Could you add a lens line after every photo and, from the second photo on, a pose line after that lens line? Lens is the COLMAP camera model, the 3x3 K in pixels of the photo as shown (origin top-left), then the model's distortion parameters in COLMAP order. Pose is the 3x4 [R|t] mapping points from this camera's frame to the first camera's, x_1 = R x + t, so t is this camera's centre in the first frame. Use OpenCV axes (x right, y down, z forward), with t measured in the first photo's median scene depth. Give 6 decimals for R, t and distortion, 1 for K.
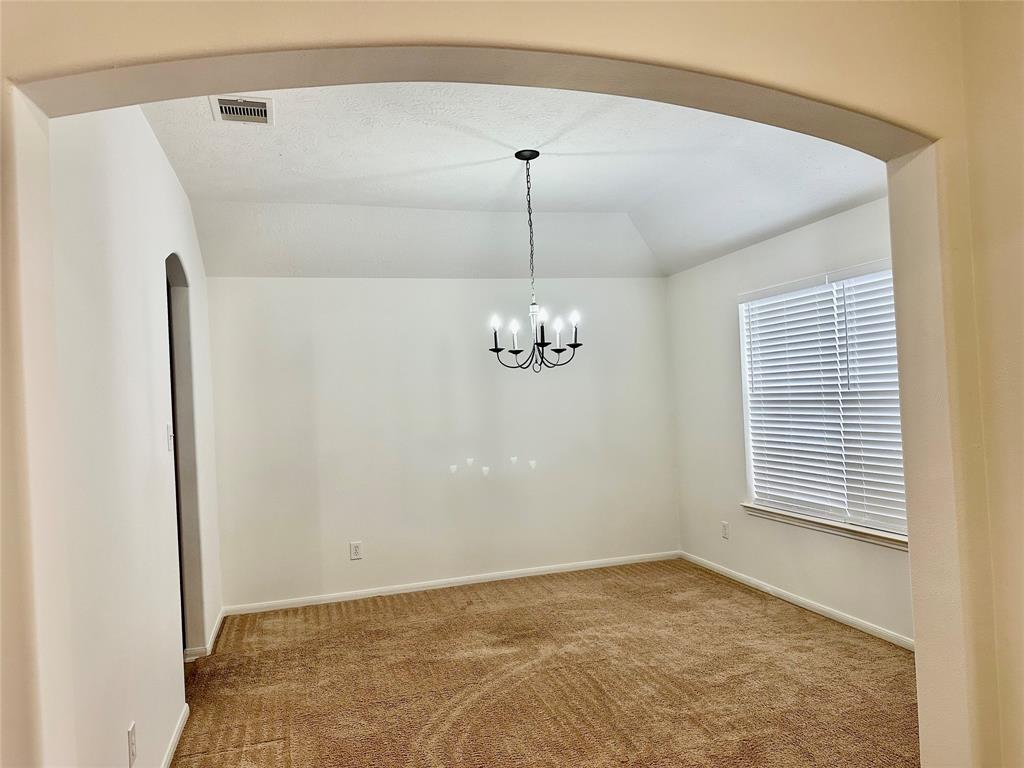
lens RADIAL K [[717.8, 0, 514.0], [0, 717.8, 382.9], [0, 0, 1]] dist [0.046048, -0.056654]
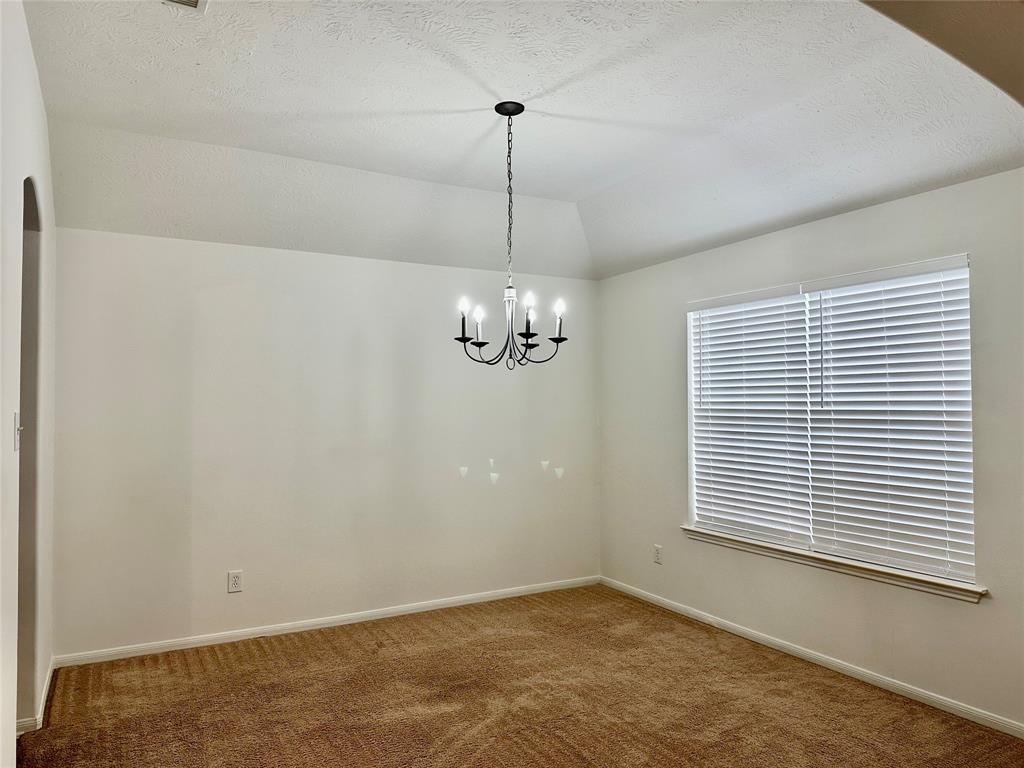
lens RADIAL K [[717.8, 0, 511.8], [0, 717.8, 381.4], [0, 0, 1]] dist [0.046048, -0.056654]
pose [[0.975981, 0.051445, 0.211694, -0.124148], [-0.046966, 0.998555, -0.026135, 0.018157], [-0.212732, 0.015565, 0.976987, 0.166980]]
